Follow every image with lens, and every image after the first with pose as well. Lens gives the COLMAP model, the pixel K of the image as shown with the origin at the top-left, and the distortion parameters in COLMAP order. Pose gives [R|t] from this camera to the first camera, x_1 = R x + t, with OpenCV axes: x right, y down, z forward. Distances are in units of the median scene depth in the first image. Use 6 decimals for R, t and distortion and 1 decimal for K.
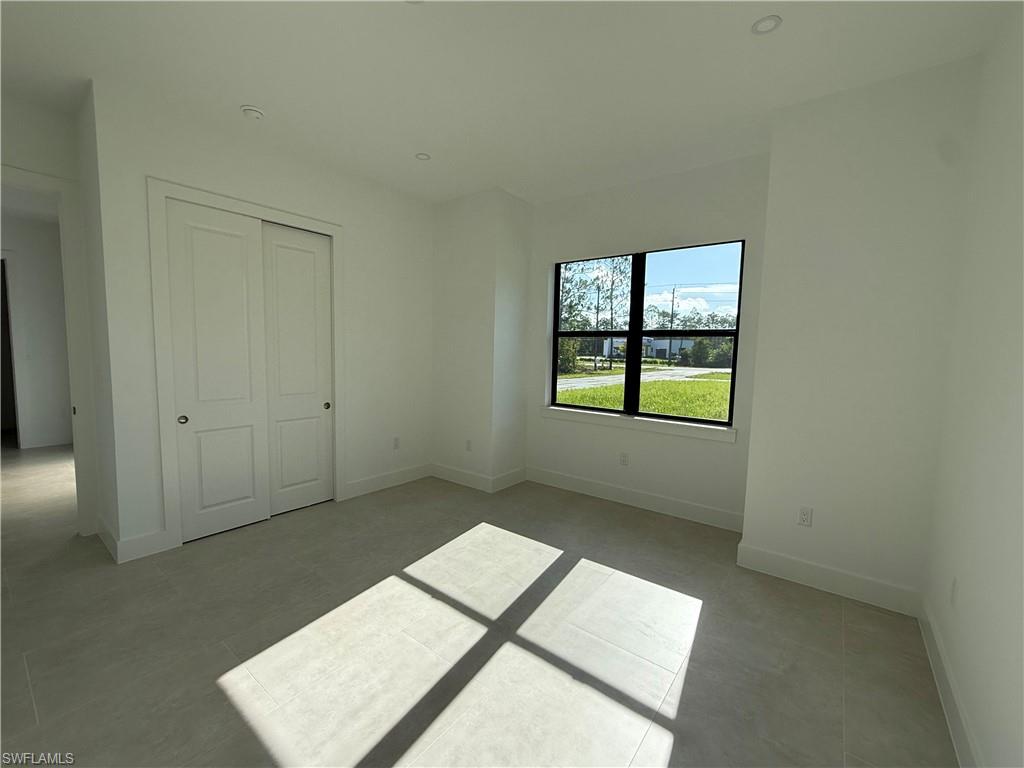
lens RADIAL K [[423.2, 0, 515.7], [0, 423.2, 379.7], [0, 0, 1]] dist [-0.000326, 0.000027]
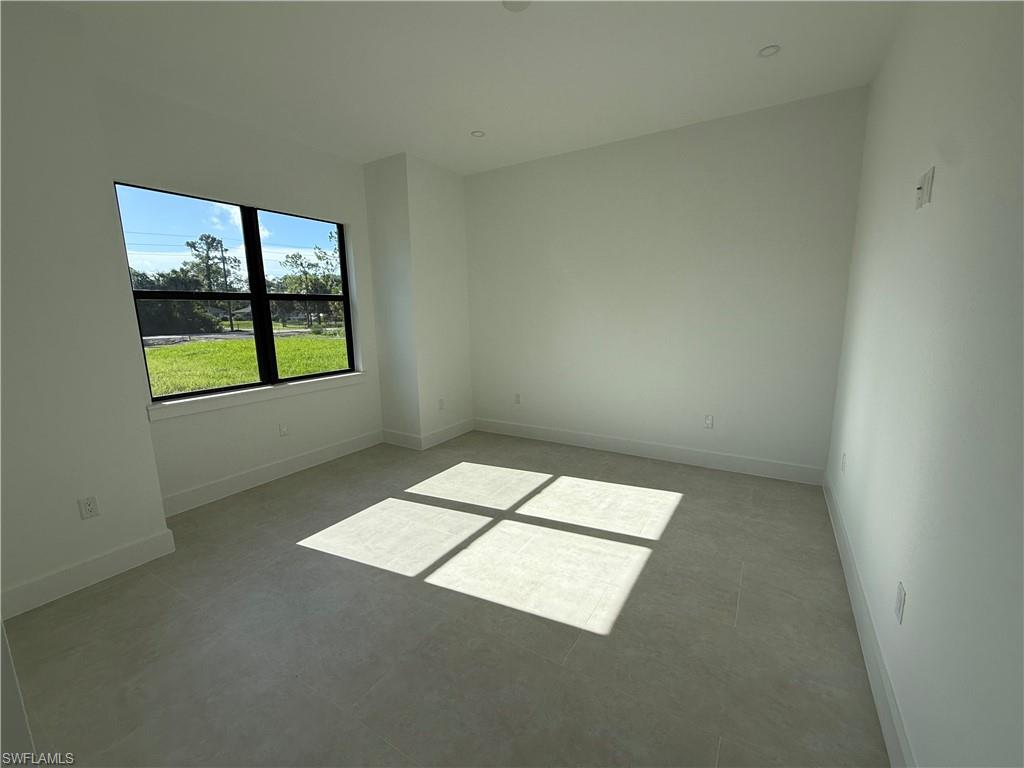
lens RADIAL K [[423.2, 0, 513.7], [0, 423.2, 384.1], [0, 0, 1]] dist [-0.000326, 0.000027]
pose [[-0.103791, -0.188724, 0.976530, -1.067286], [0.087641, 0.976278, 0.197991, -0.084295], [-0.990730, 0.106134, -0.084789, 0.839605]]
